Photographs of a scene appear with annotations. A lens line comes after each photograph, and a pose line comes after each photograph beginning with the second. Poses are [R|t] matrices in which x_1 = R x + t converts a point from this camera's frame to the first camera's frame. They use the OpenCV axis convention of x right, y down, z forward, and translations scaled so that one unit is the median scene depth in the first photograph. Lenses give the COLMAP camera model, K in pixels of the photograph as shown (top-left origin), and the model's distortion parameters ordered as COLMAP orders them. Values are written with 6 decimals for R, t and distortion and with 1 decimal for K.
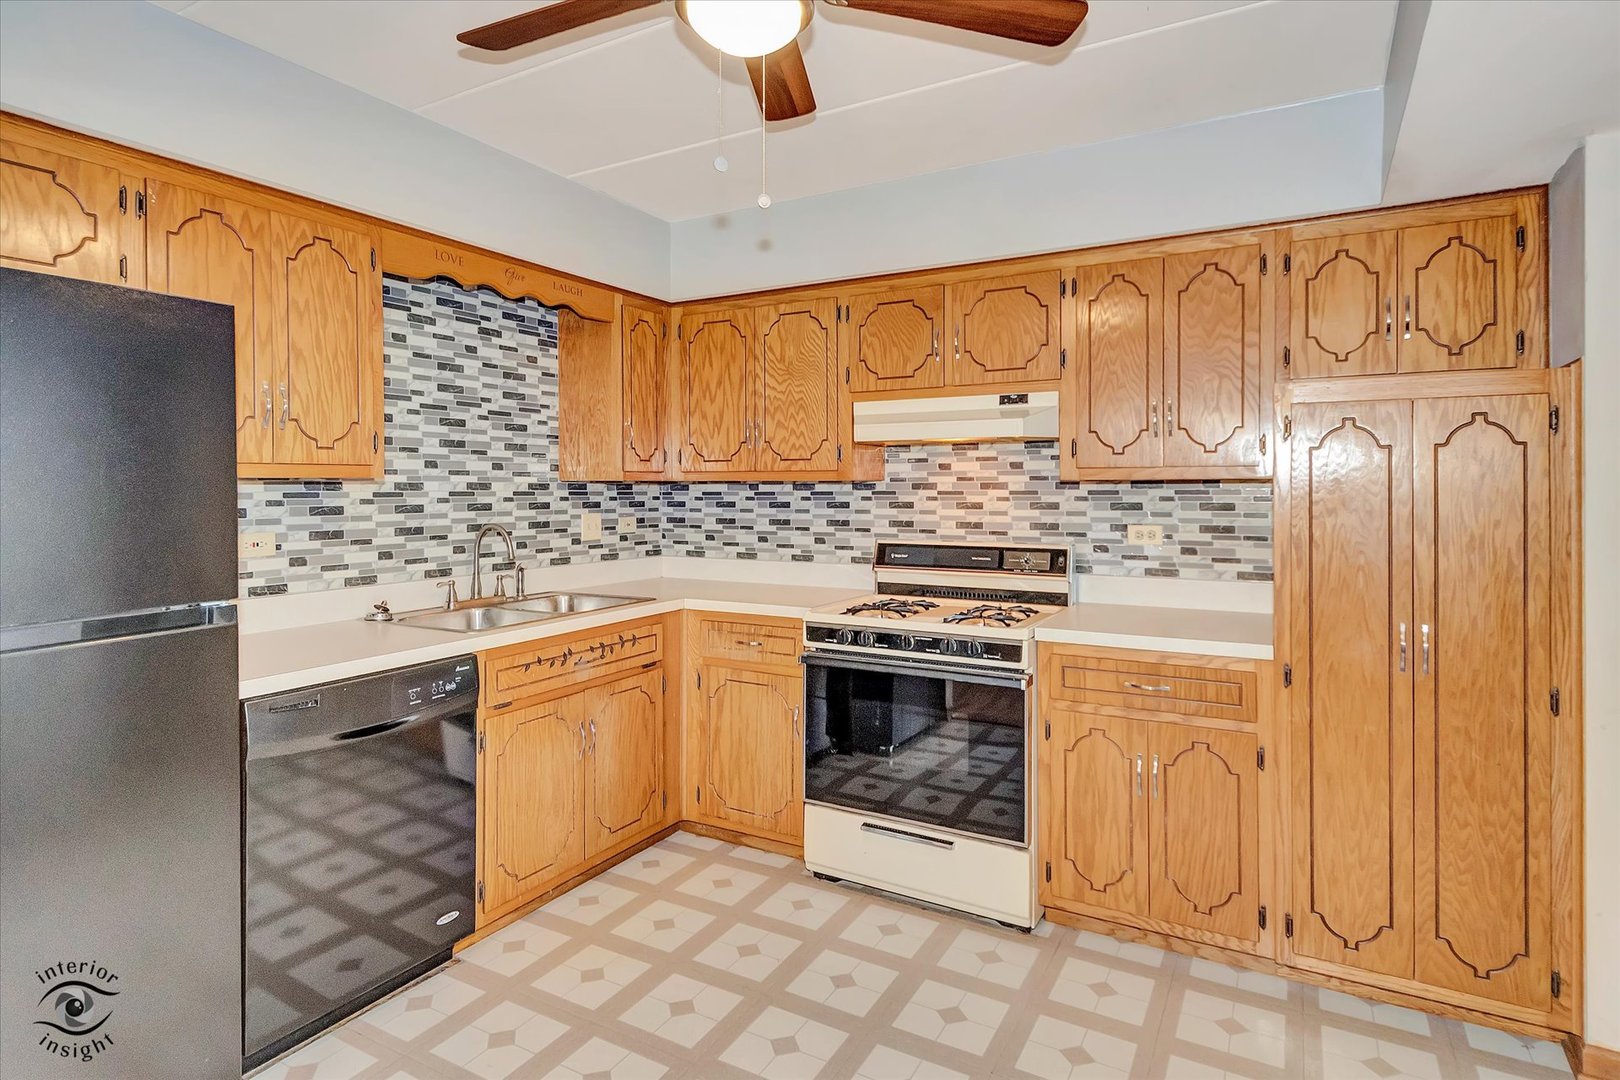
lens RADIAL K [[846.7, 0, 815.0], [0, 846.7, 480.9], [0, 0, 1]] dist [0.012626, -0.002987]
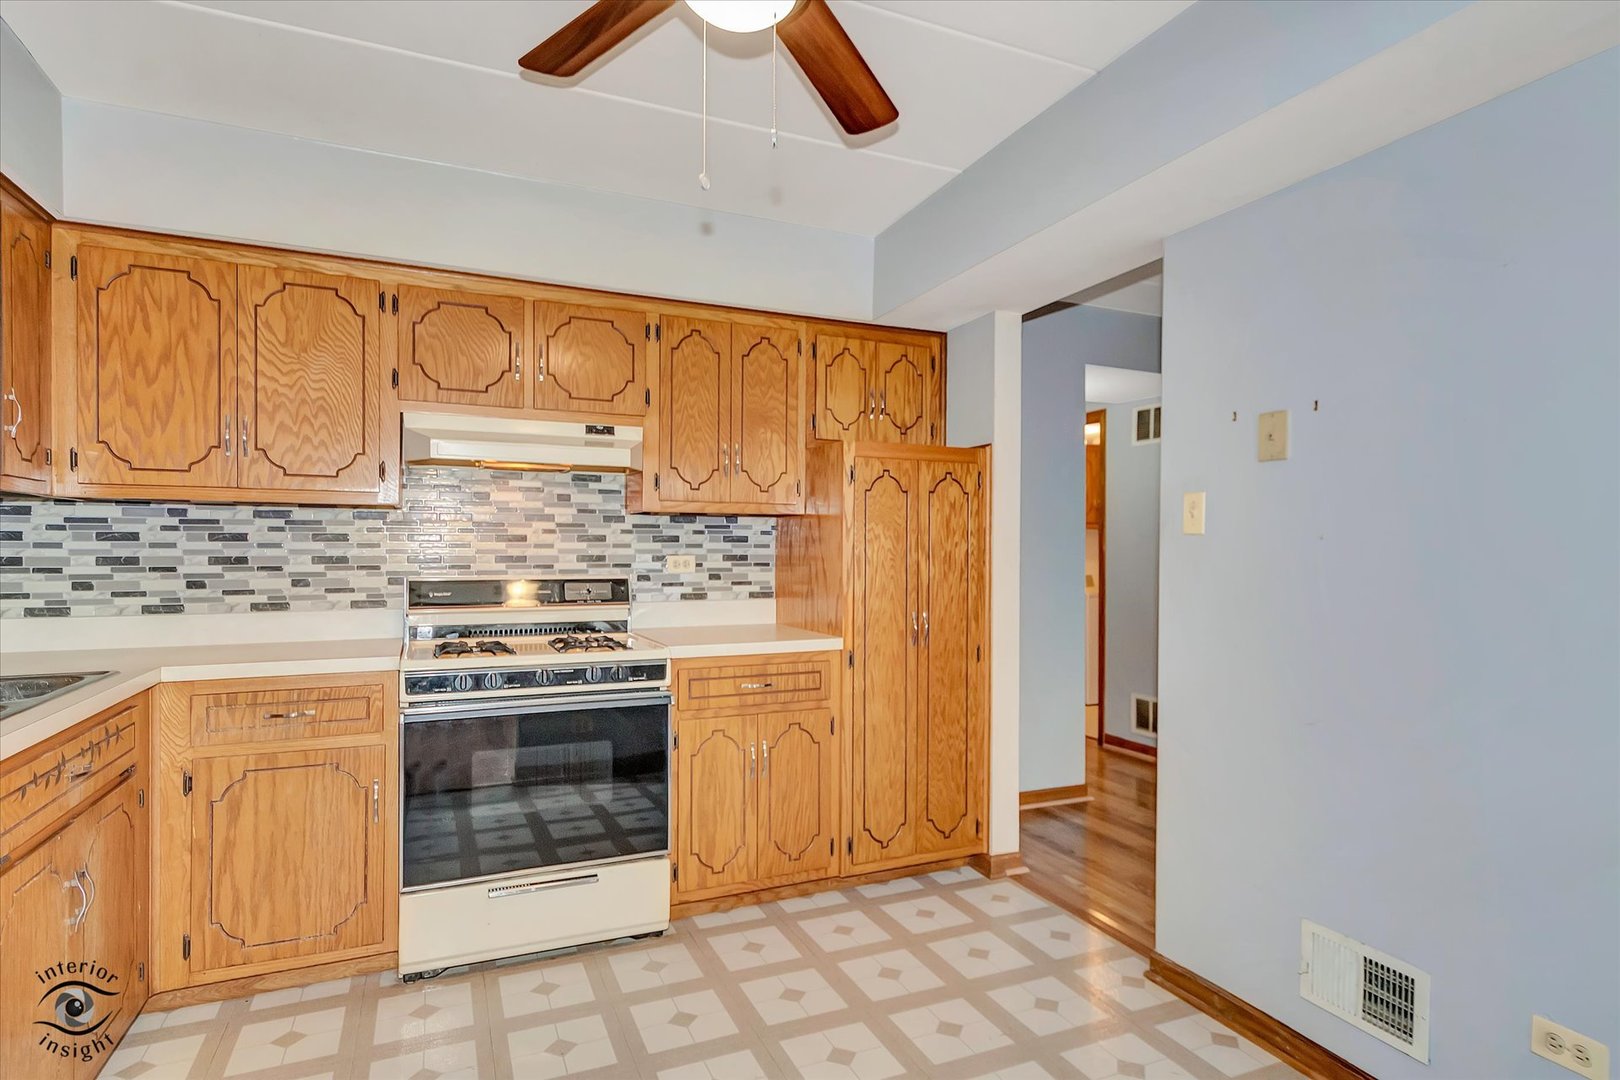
lens RADIAL K [[846.7, 0, 801.7], [0, 846.7, 544.5], [0, 0, 1]] dist [0.012626, -0.002987]
pose [[0.607215, 0.007906, 0.794499, -0.426667], [-0.011786, 0.999930, -0.000943, 0.038562], [-0.794450, -0.008791, 0.607265, 0.196768]]
